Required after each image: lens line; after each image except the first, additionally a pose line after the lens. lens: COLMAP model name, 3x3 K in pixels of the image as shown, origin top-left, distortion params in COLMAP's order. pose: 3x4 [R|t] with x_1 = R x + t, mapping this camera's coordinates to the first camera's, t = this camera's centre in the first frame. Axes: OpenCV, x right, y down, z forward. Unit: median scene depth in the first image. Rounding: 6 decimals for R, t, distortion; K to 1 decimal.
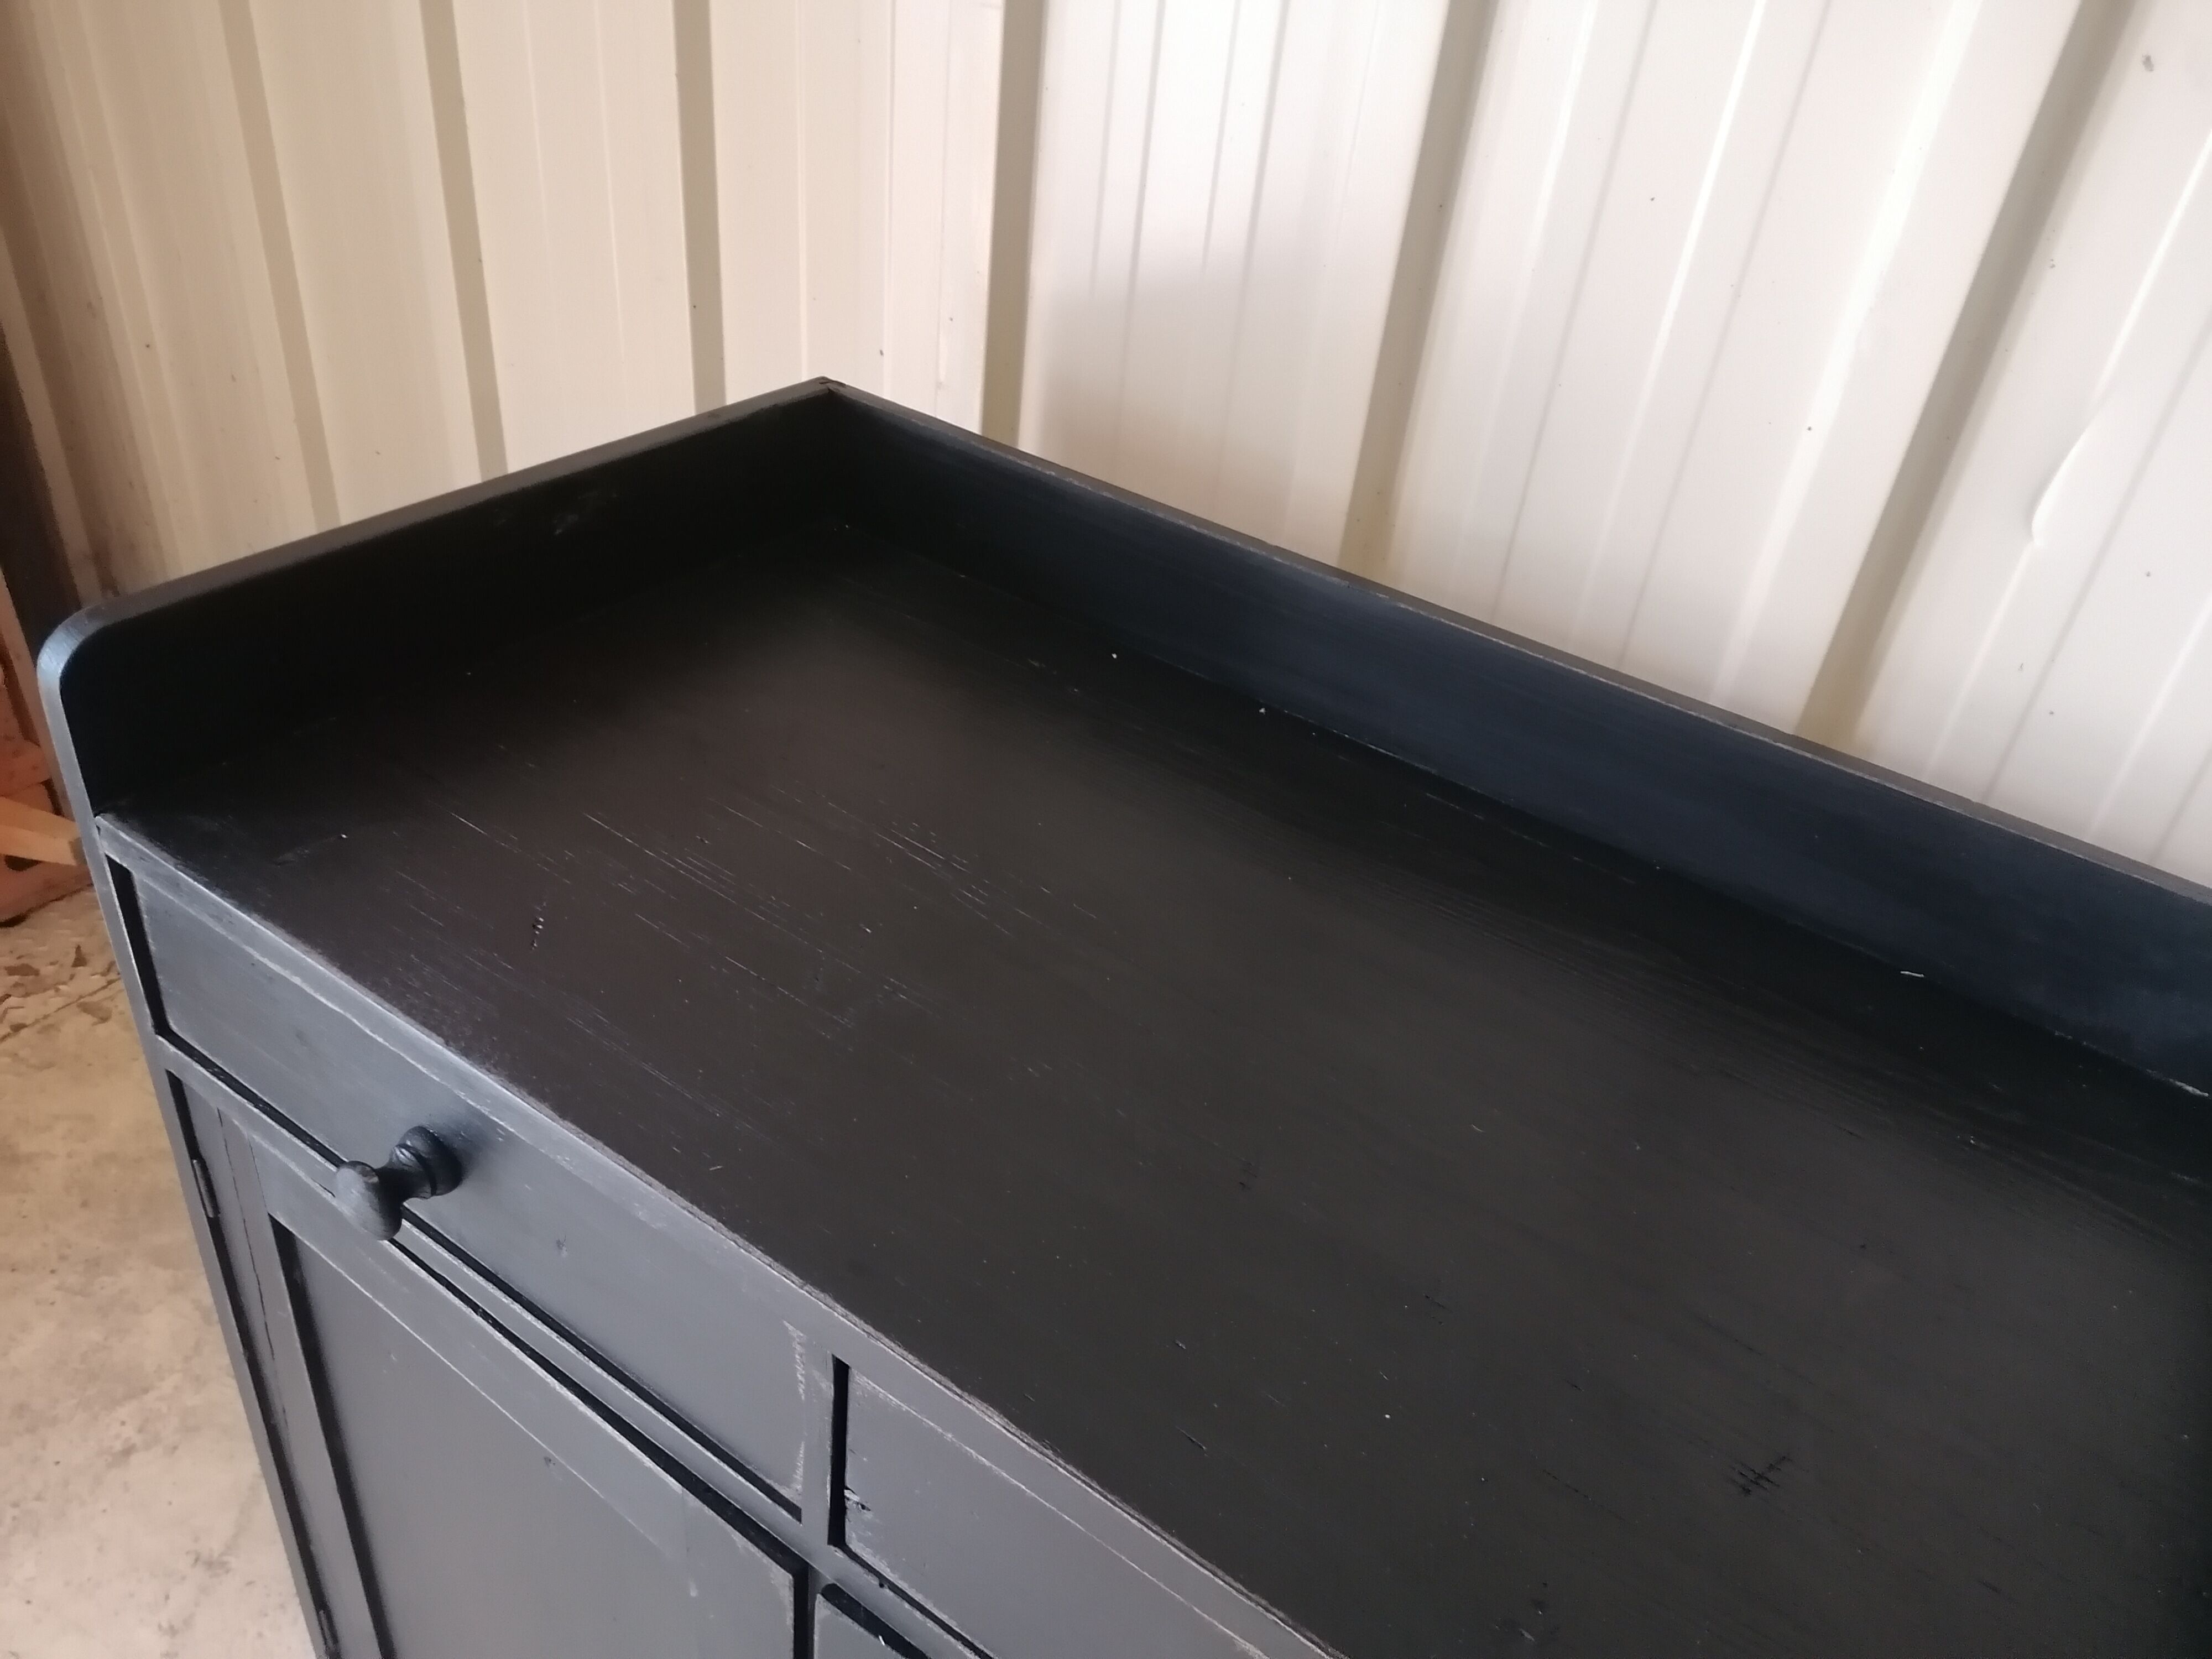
lens RADIAL K [[1670.1, 0, 1106.0], [0, 1670.1, 829.5], [0, 0, 1]] dist [0.030922, -0.027532]
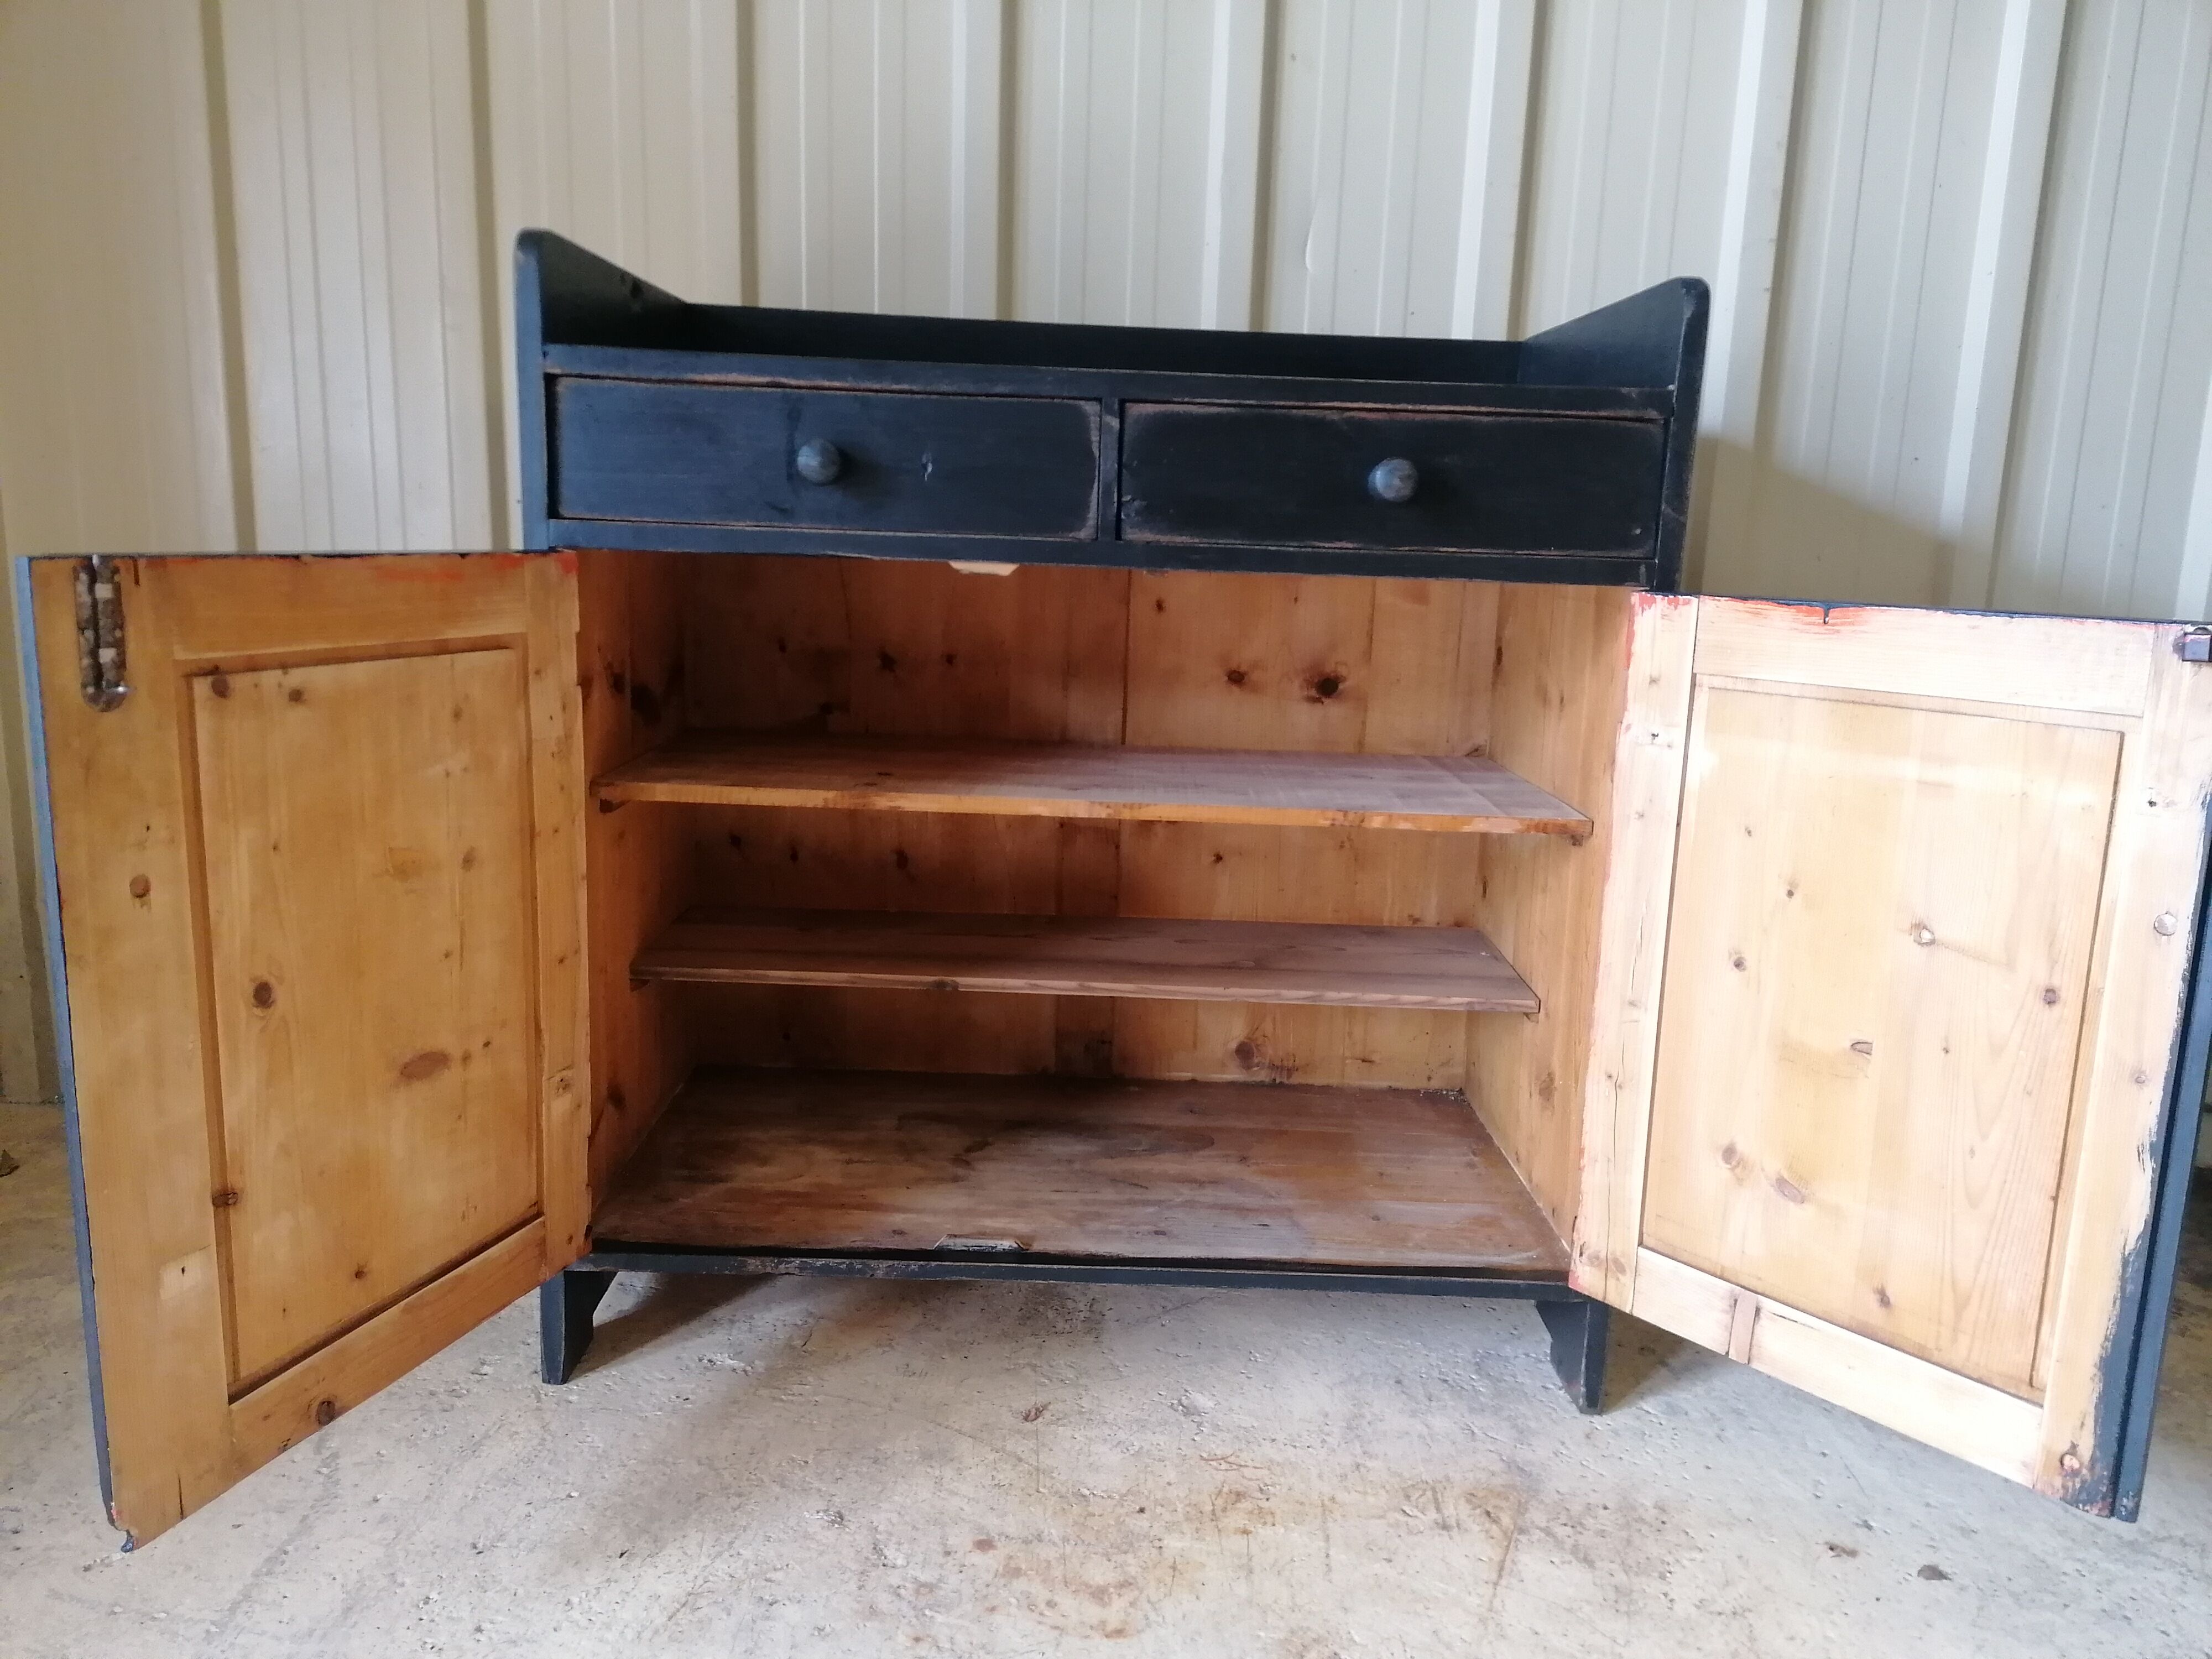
lens RADIAL K [[1633.2, 0, 1105.0], [0, 1633.2, 822.8], [0, 0, 1]] dist [0.119175, -0.157983]
pose [[0.811976, -0.179073, 0.555543, -0.778544], [0.367431, 0.896346, -0.248108, 0.706468], [-0.453529, 0.405581, 0.793609, -0.262229]]
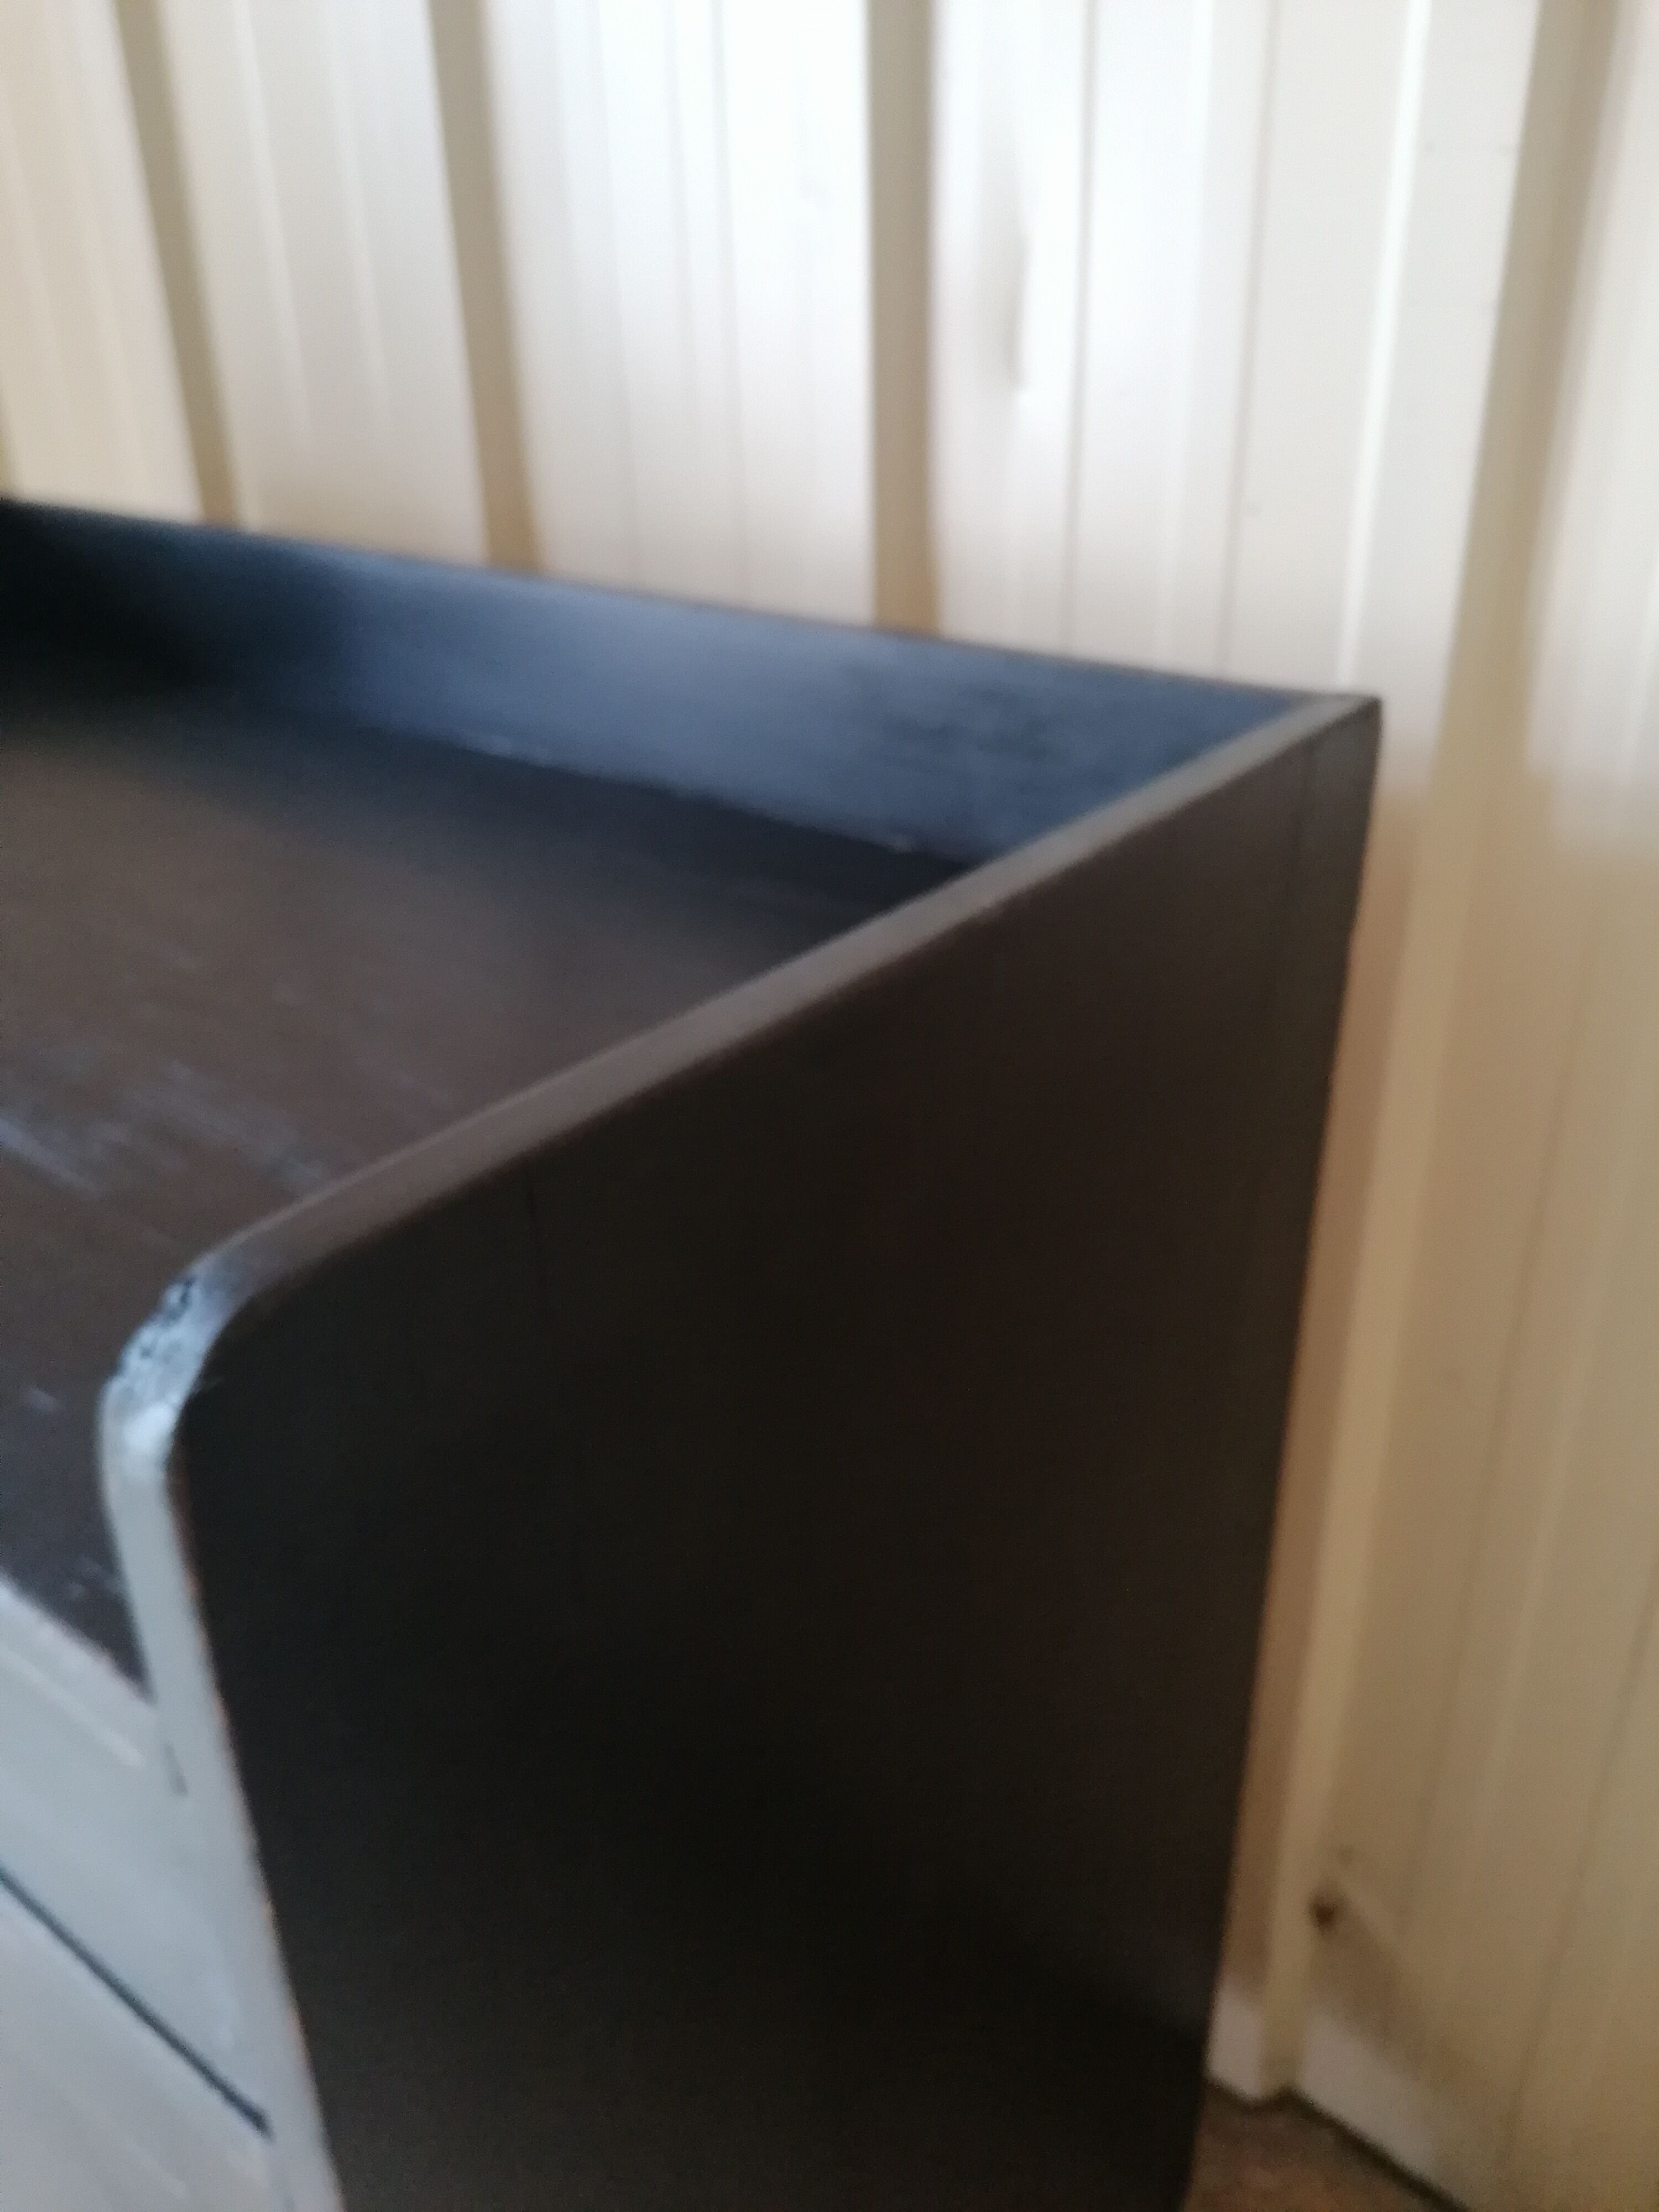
lens RADIAL K [[1684.9, 0, 829.4], [0, 1684.9, 1108.3], [0, 0, 1]] dist [0.082609, -0.120317]
pose [[0.991764, -0.085277, -0.095562, 0.367785], [0.072437, 0.988786, -0.130598, 0.245835], [0.105627, 0.122600, 0.986819, 0.080005]]
